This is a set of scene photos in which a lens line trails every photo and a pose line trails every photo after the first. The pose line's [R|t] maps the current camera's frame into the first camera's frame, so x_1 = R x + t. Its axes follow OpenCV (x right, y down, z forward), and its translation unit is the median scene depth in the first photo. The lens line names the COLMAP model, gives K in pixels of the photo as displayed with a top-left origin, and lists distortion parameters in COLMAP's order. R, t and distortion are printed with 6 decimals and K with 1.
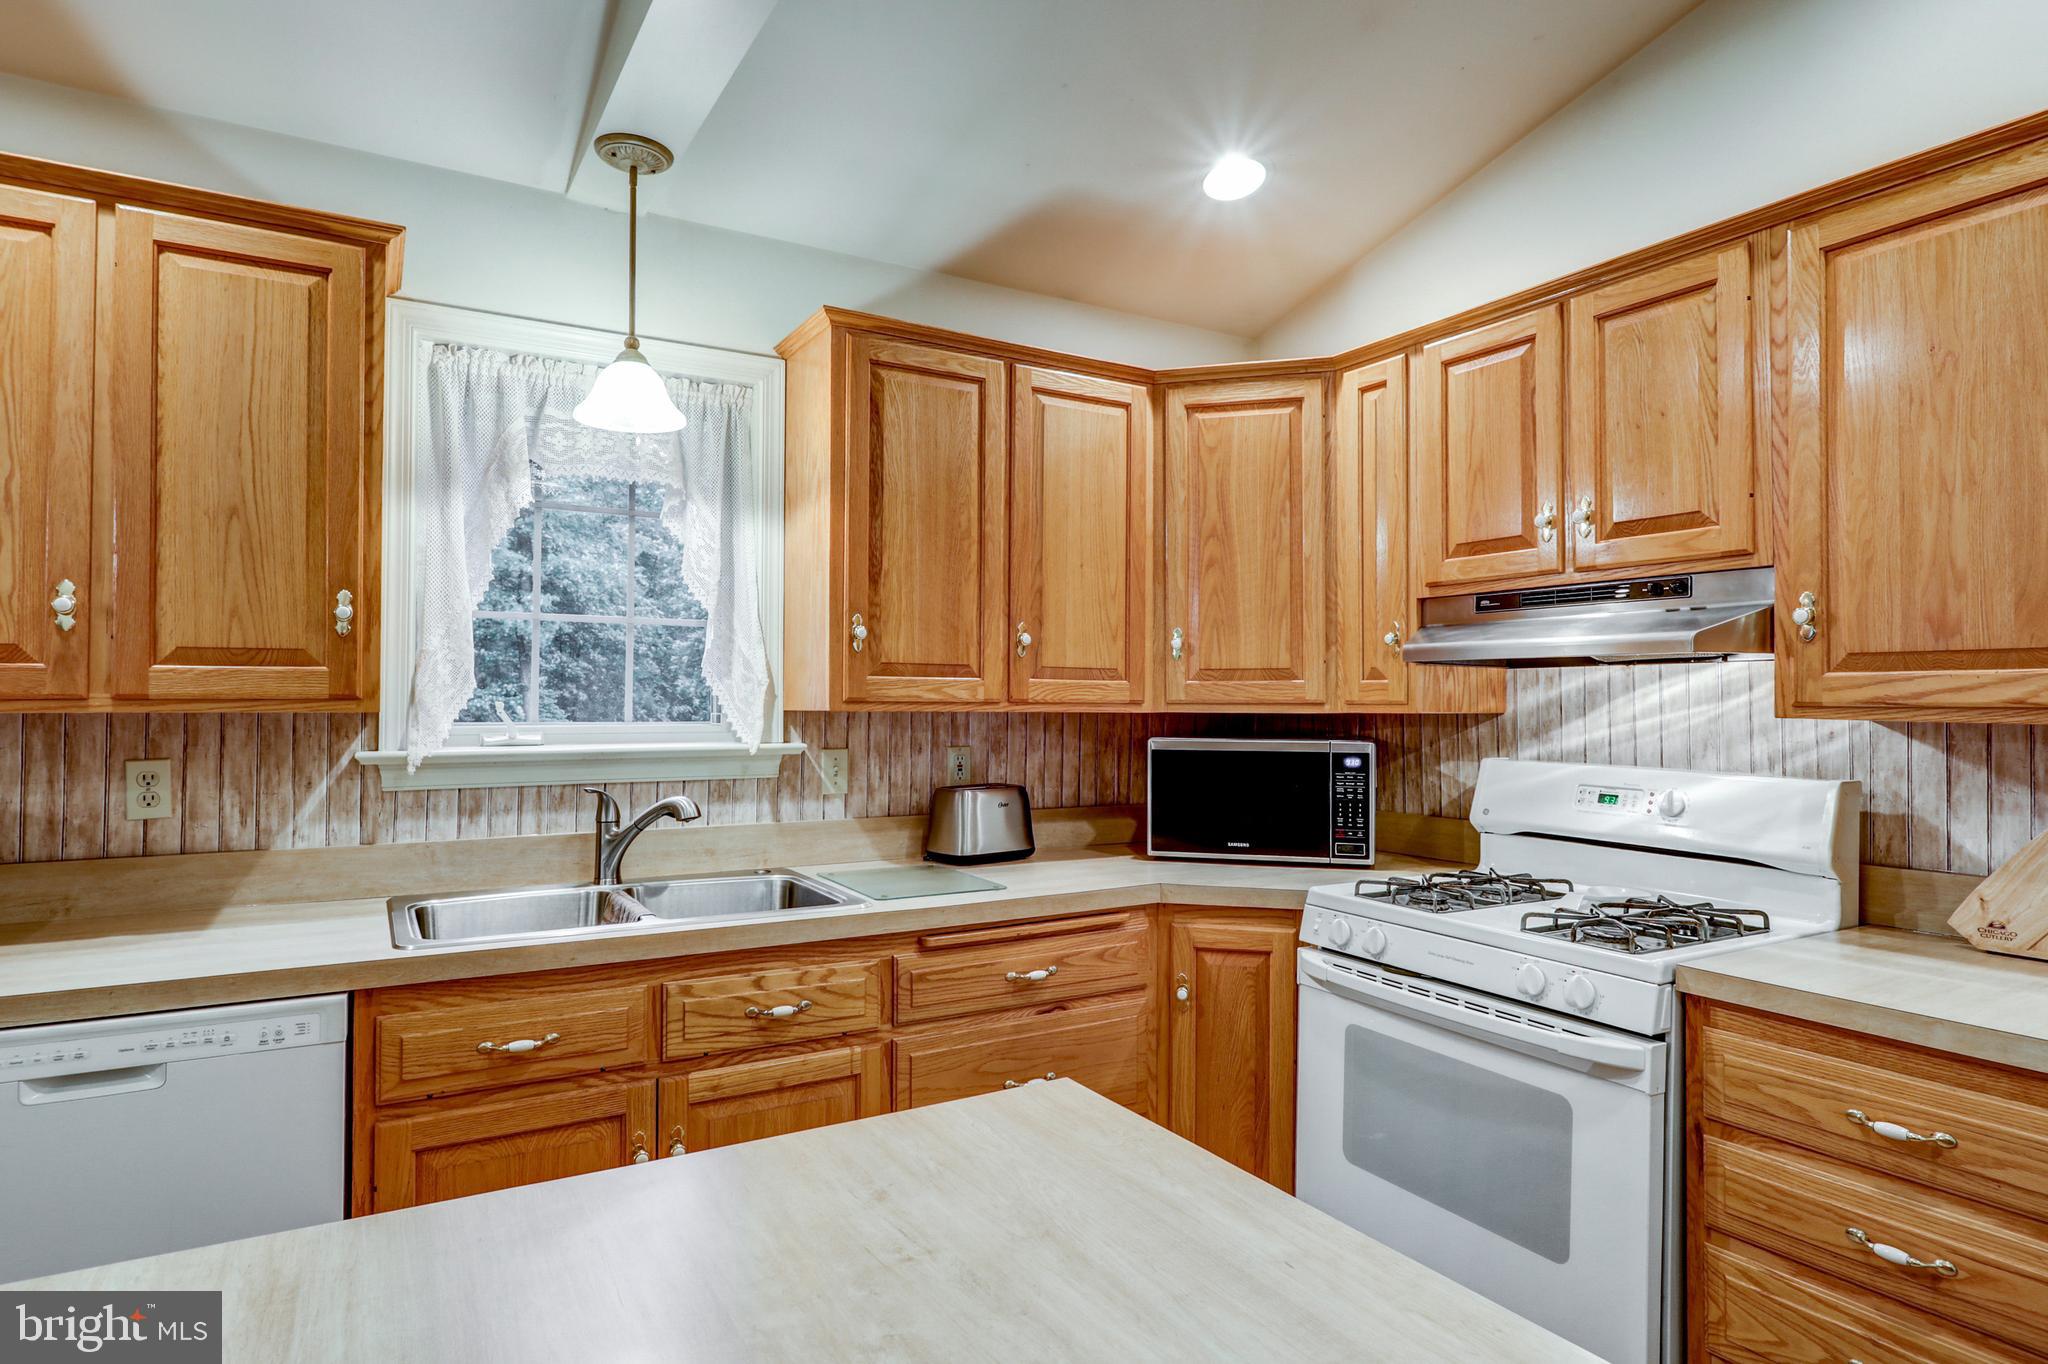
lens RADIAL K [[1120.0, 0, 1024.0], [0, 1120.0, 682.0], [0, 0, 1]] dist [-0.003231, 0.000695]
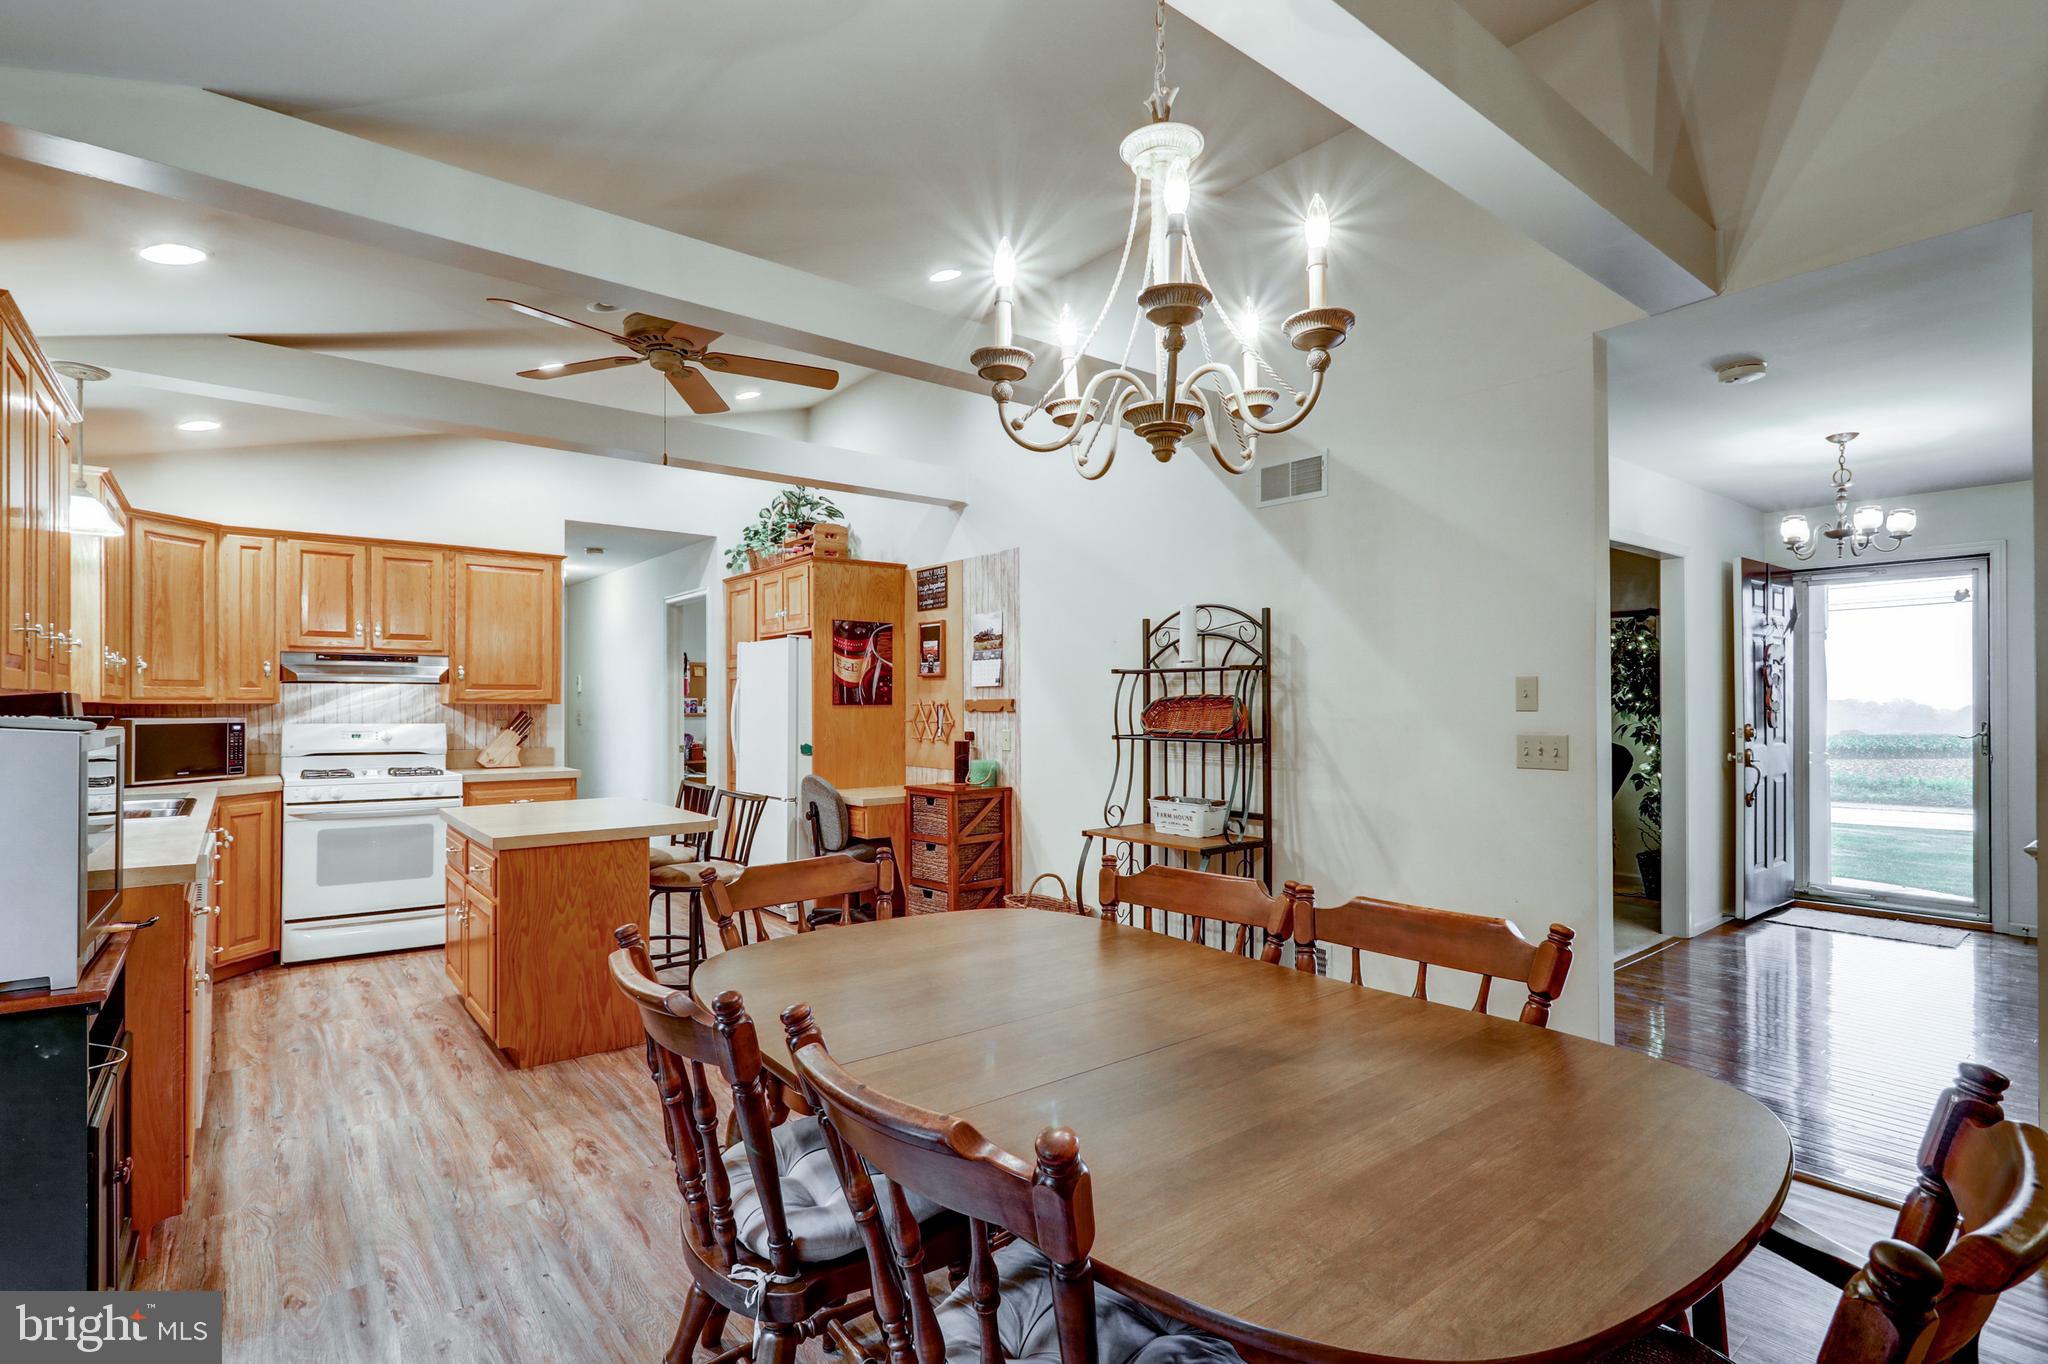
lens RADIAL K [[975.3, 0, 1015.0], [0, 975.3, 691.9], [0, 0, 1]] dist [0.000050, -0.000015]
pose [[-0.134401, 0.010721, 0.990869, -1.838194], [-0.016111, 0.999786, -0.013003, 0.007322], [-0.990796, -0.017711, -0.134199, -0.190309]]
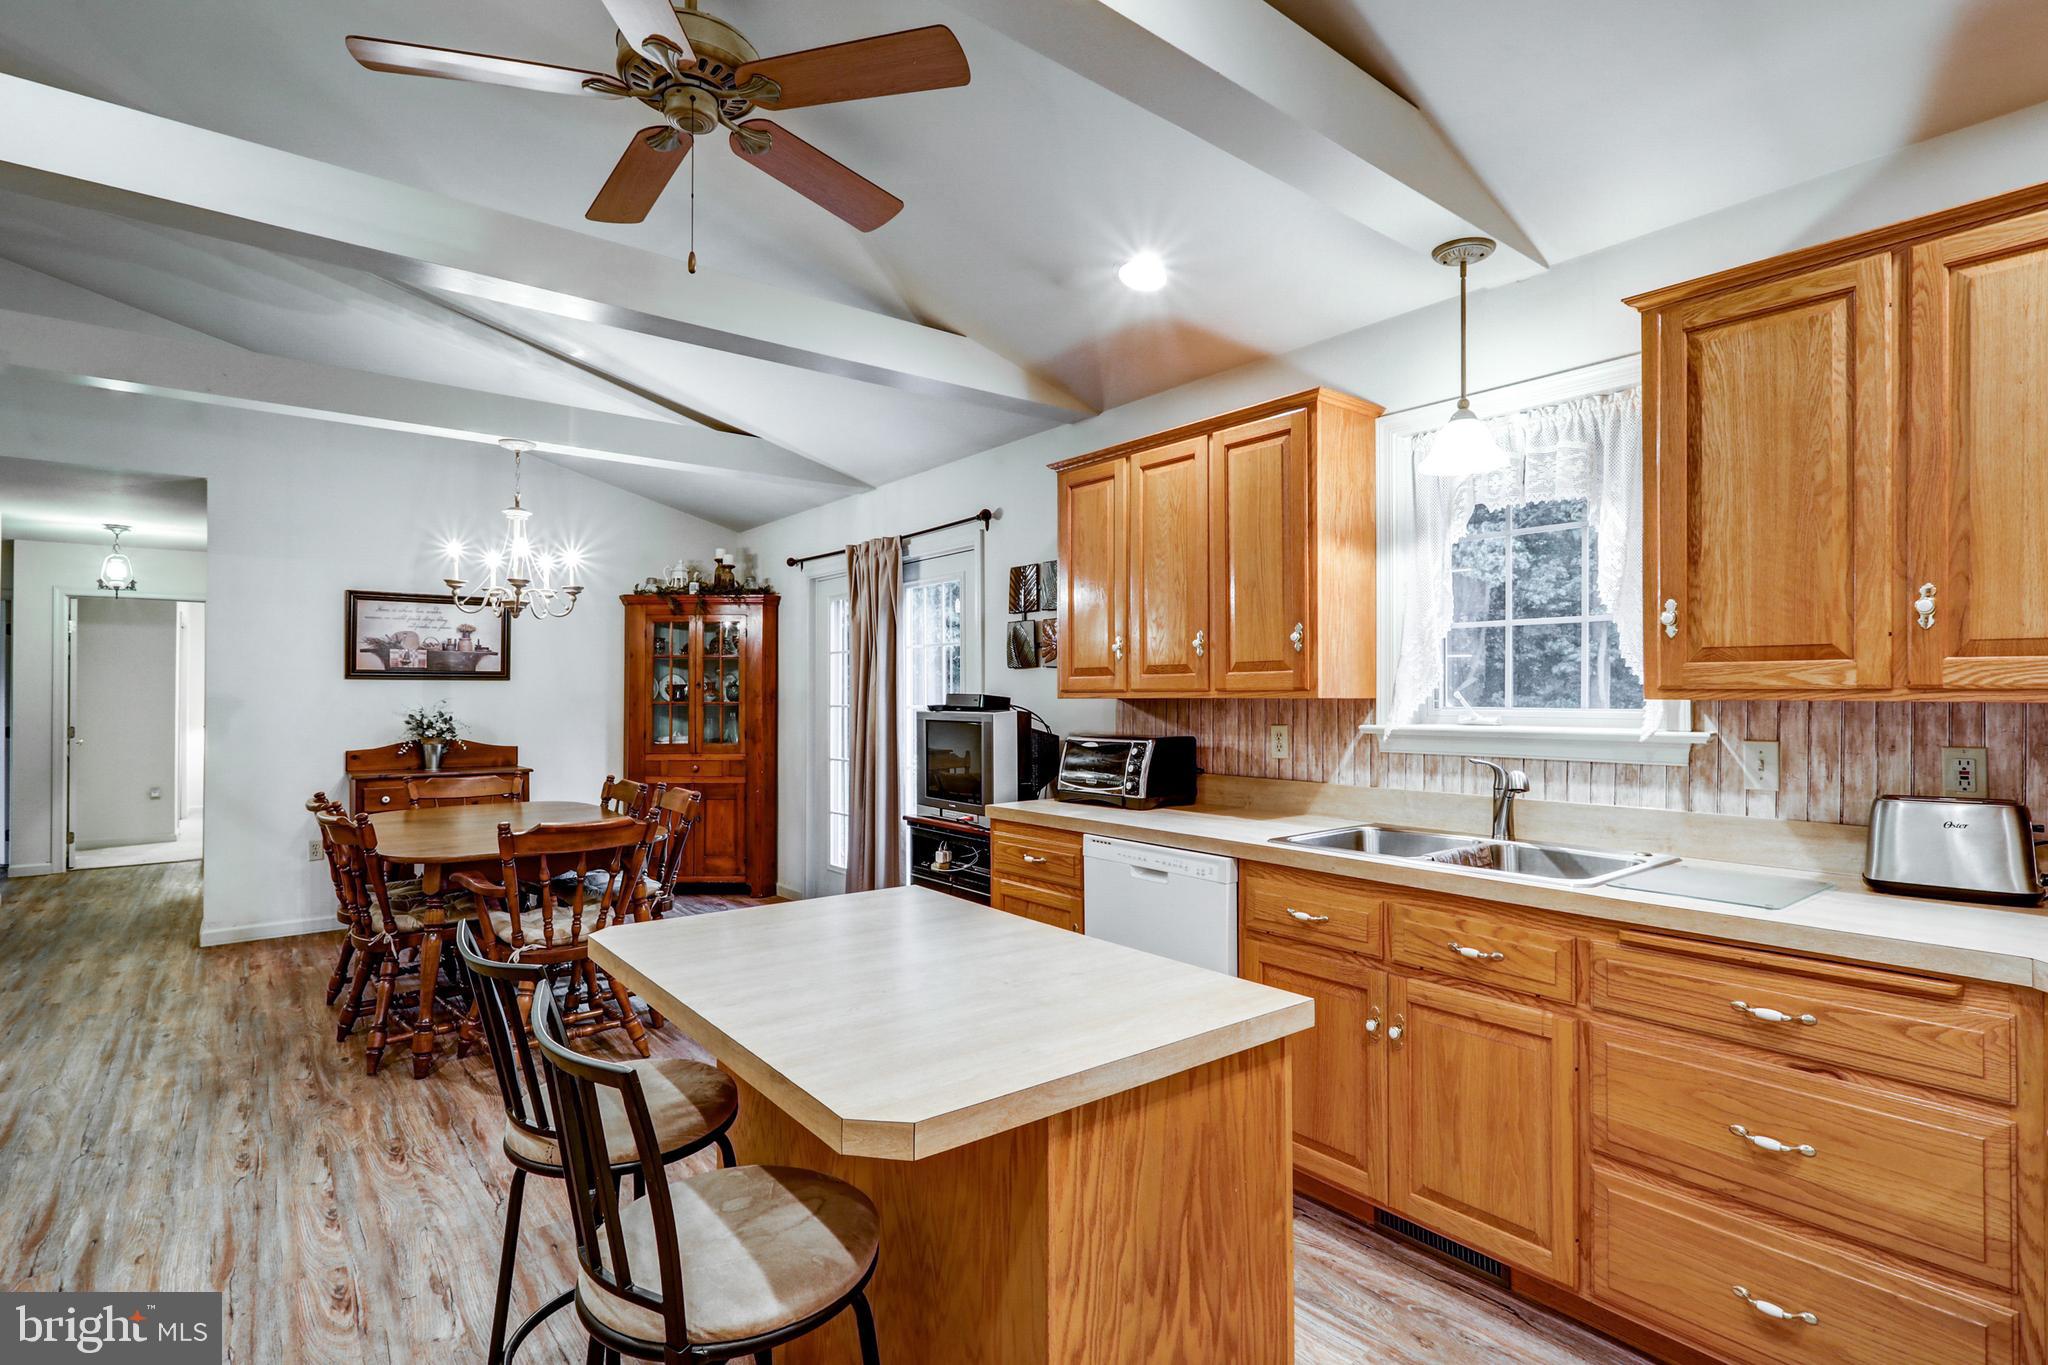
lens RADIAL K [[975.3, 0, 1015.0], [0, 975.3, 692.4], [0, 0, 1]] dist [0.000050, -0.000015]
pose [[0.144715, -0.003881, -0.989466, 0.609132], [0.019780, 0.999804, -0.001029, 0.009661], [0.989276, -0.019423, 0.144763, 0.318219]]
